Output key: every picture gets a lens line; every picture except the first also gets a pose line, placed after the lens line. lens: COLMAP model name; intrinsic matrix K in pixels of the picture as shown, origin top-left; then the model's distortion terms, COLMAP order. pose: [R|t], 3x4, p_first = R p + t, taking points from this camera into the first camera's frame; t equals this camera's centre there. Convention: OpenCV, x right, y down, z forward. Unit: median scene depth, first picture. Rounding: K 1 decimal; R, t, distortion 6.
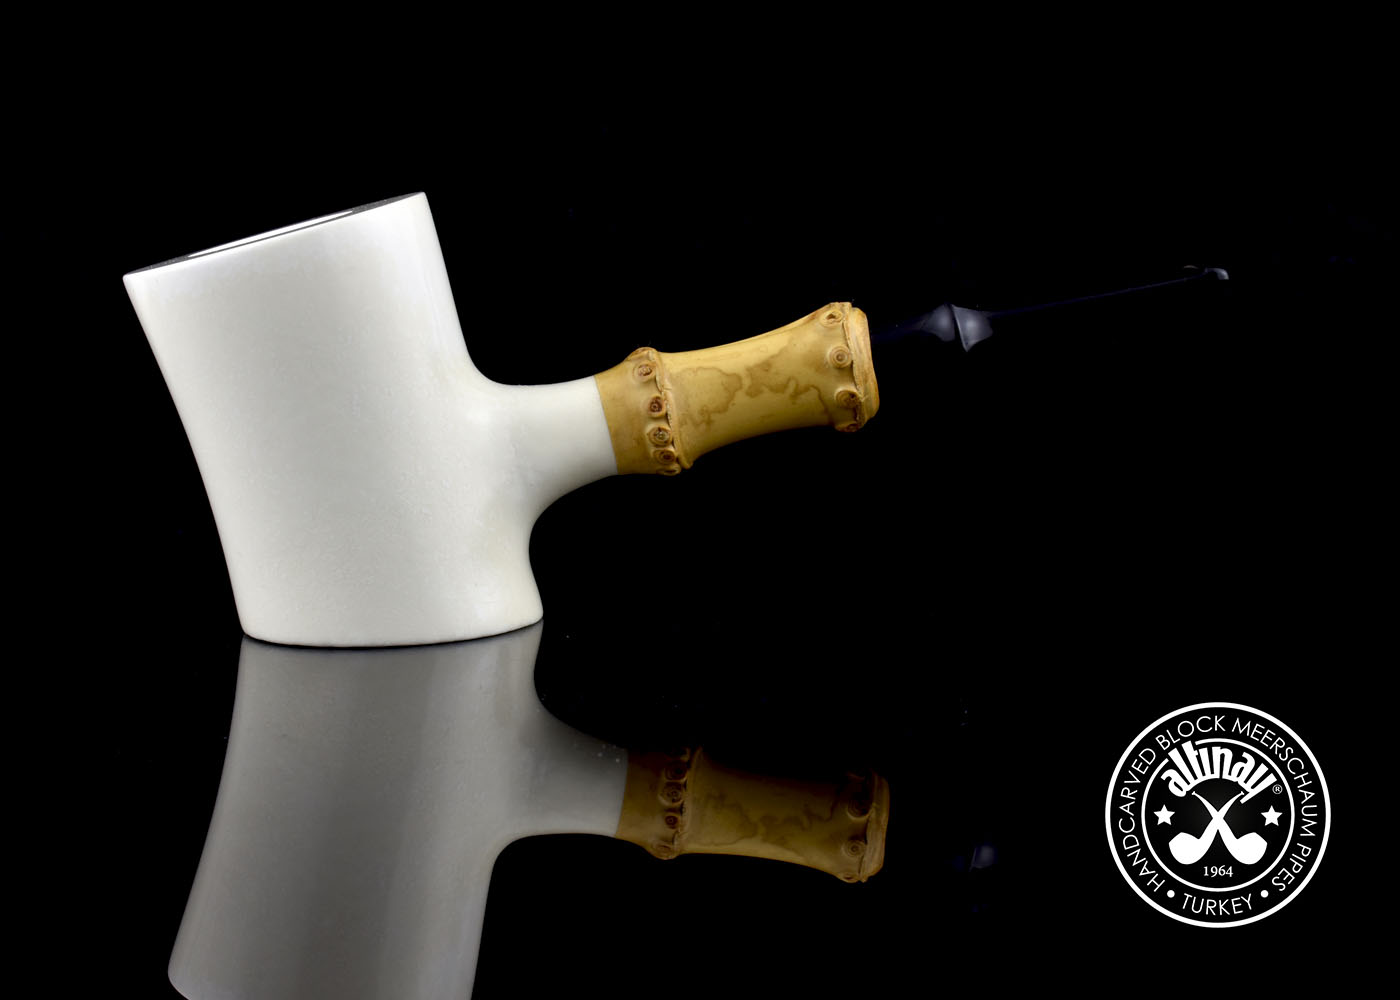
lens RADIAL K [[2801.8, 0, 700.0], [0, 2801.8, 500.0], [0, 0, 1]] dist [-0.002348, -0.027351]
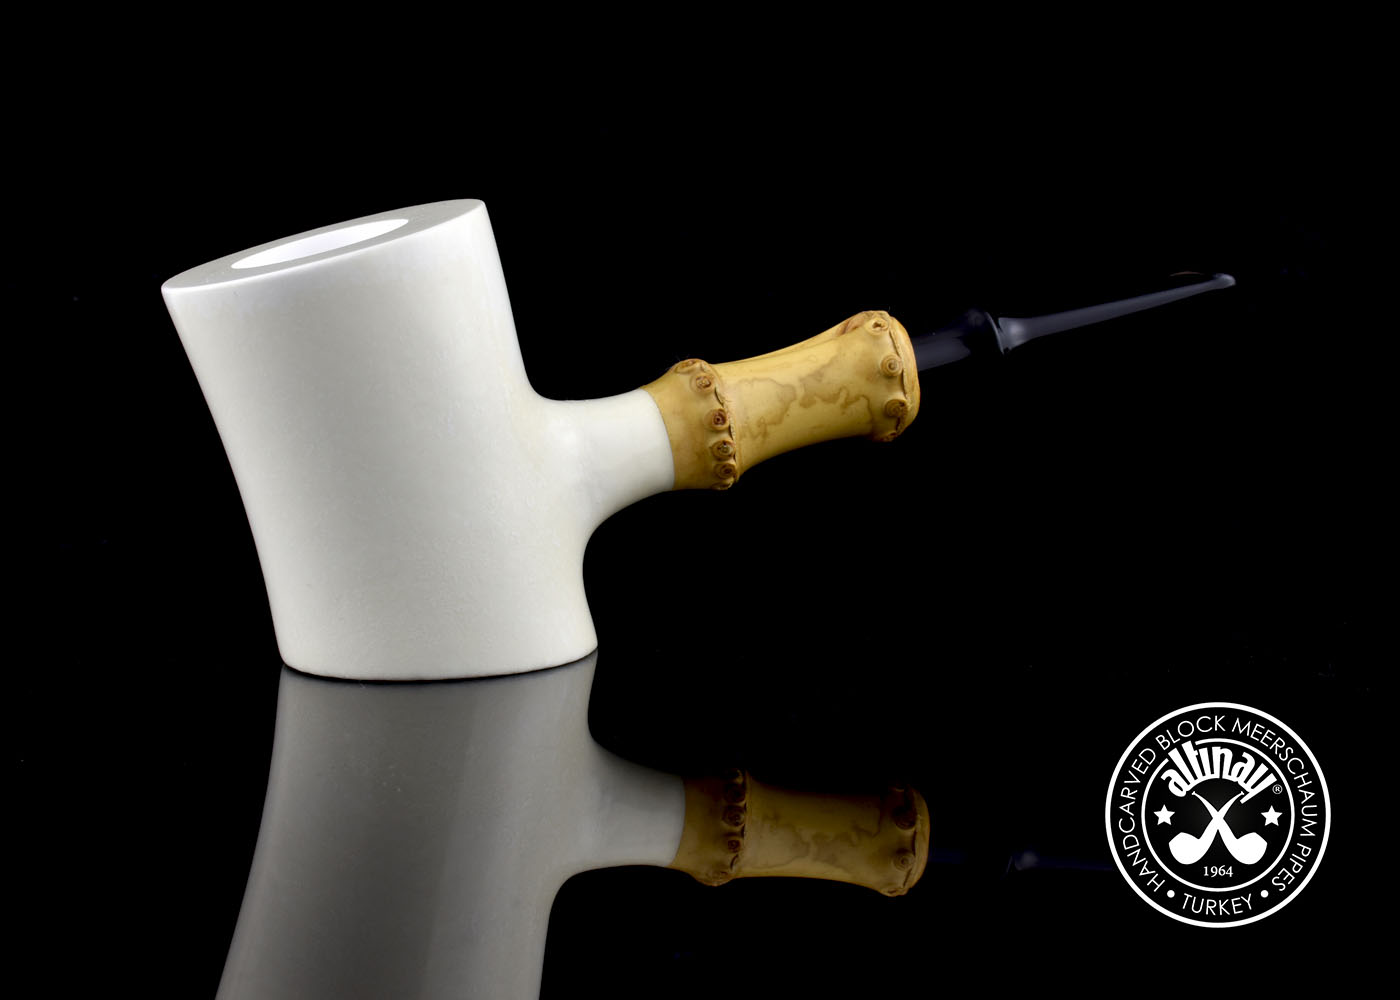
lens RADIAL K [[2801.8, 0, 700.0], [0, 2801.8, 500.0], [0, 0, 1]] dist [-0.002348, -0.027351]
pose [[0.958630, -0.027606, 0.283313, -0.295525], [0.029692, 0.999554, -0.003069, -0.002555], [-0.283102, 0.011354, 0.959023, 0.069747]]
